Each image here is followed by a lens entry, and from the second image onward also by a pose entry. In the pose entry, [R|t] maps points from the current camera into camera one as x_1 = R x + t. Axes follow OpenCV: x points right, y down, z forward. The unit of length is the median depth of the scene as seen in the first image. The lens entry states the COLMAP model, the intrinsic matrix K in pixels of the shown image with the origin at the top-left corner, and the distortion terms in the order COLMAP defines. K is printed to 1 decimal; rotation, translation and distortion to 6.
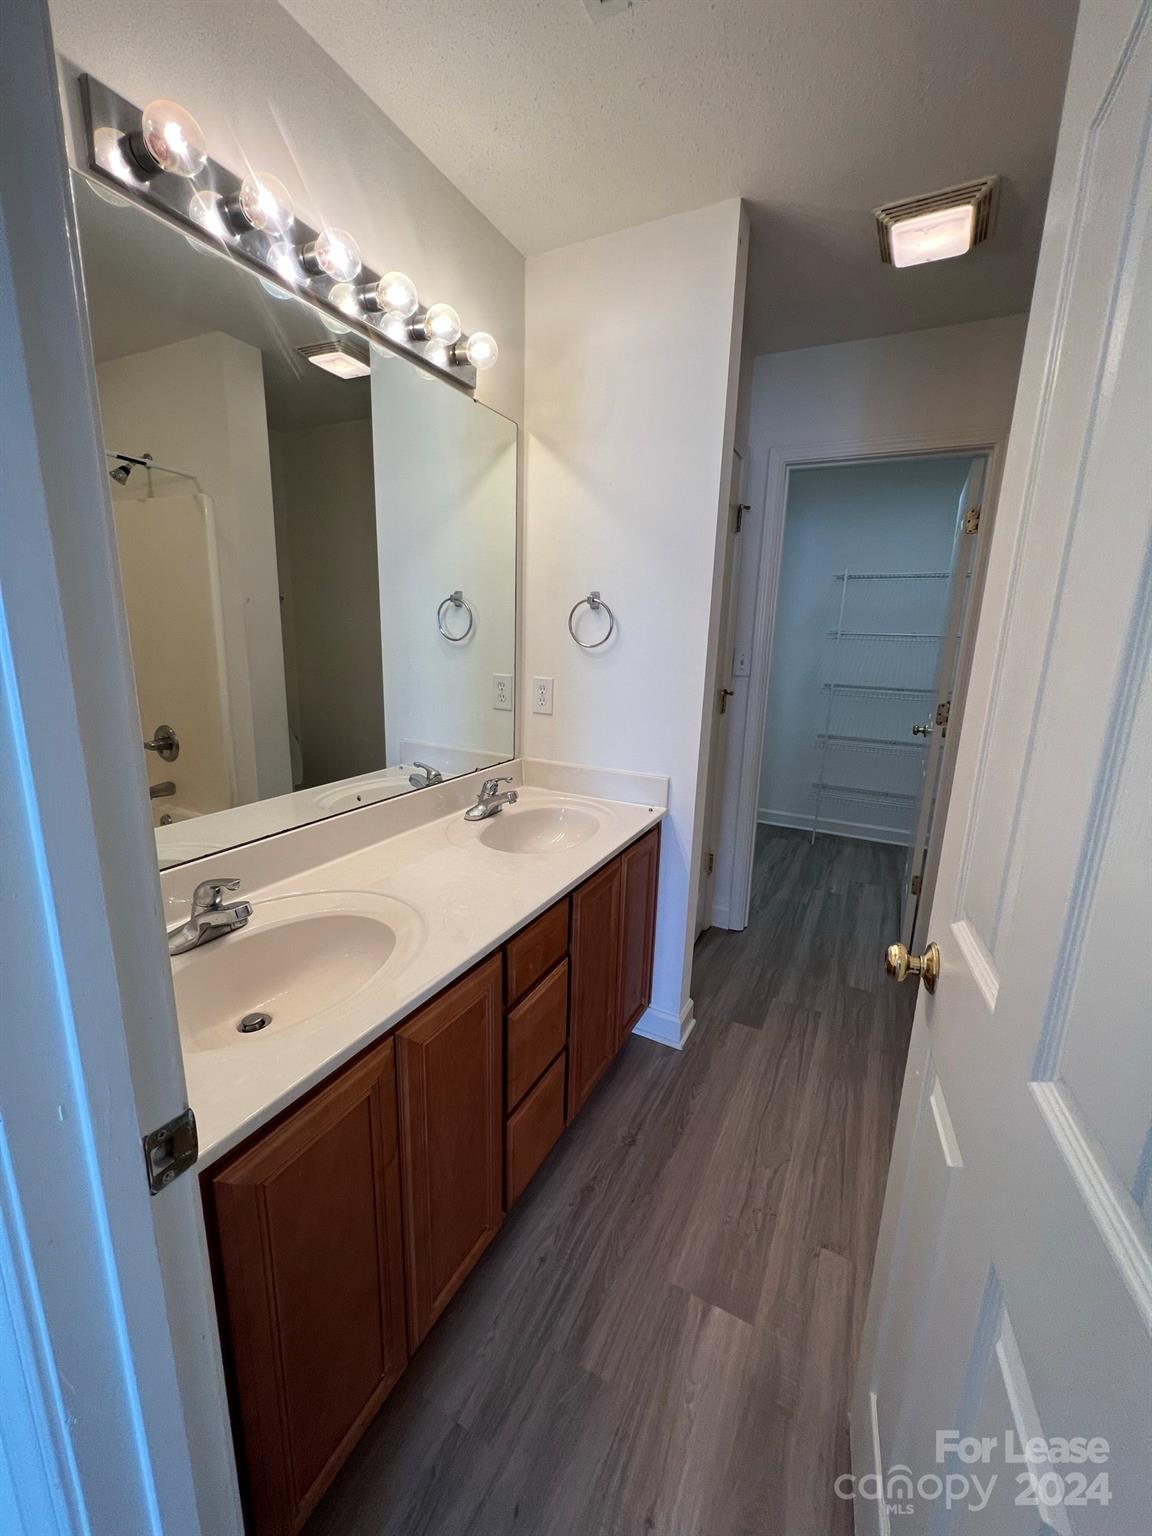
lens RADIAL K [[608.8, 0, 582.2], [0, 608.8, 763.8], [0, 0, 1]] dist [0.000372, -0.000014]
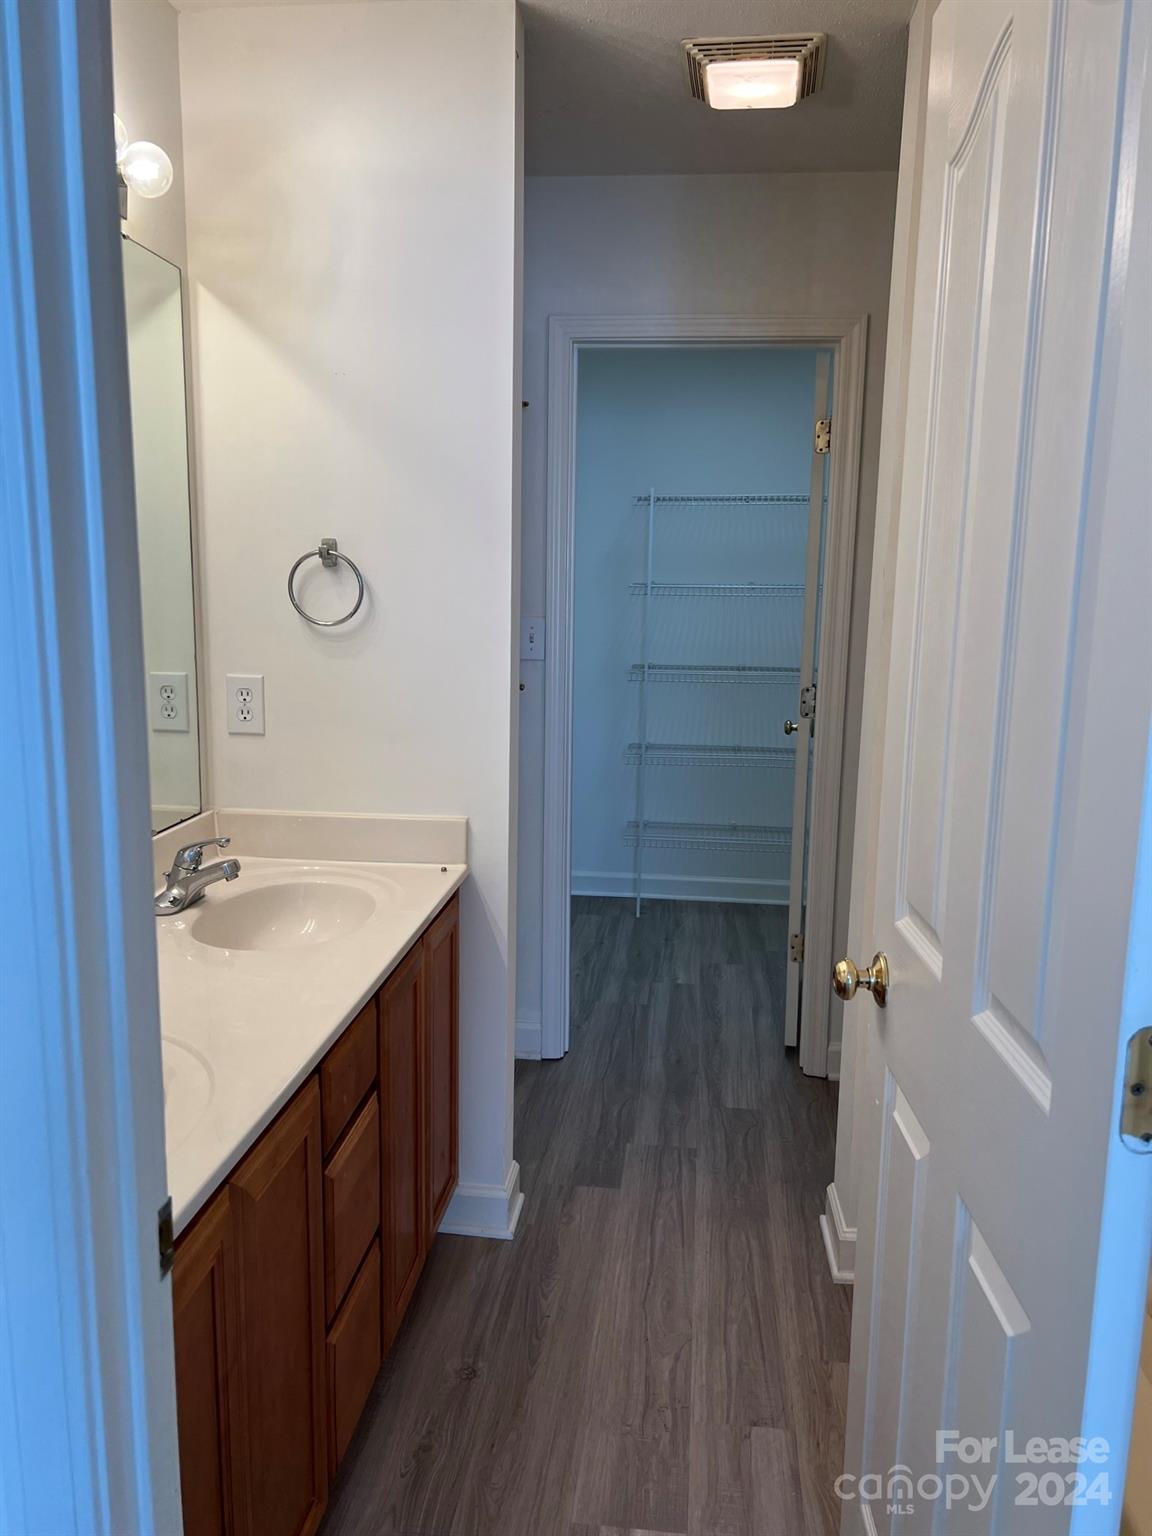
lens RADIAL K [[1155.2, 0, 576.0], [0, 1155.2, 768.0], [0, 0, 1]] dist [0.072107, -0.082807]
pose [[0.935255, -0.069513, 0.347082, -0.179476], [0.084206, 0.996071, -0.027411, 0.012510], [-0.343813, 0.054863, 0.937434, -0.225132]]
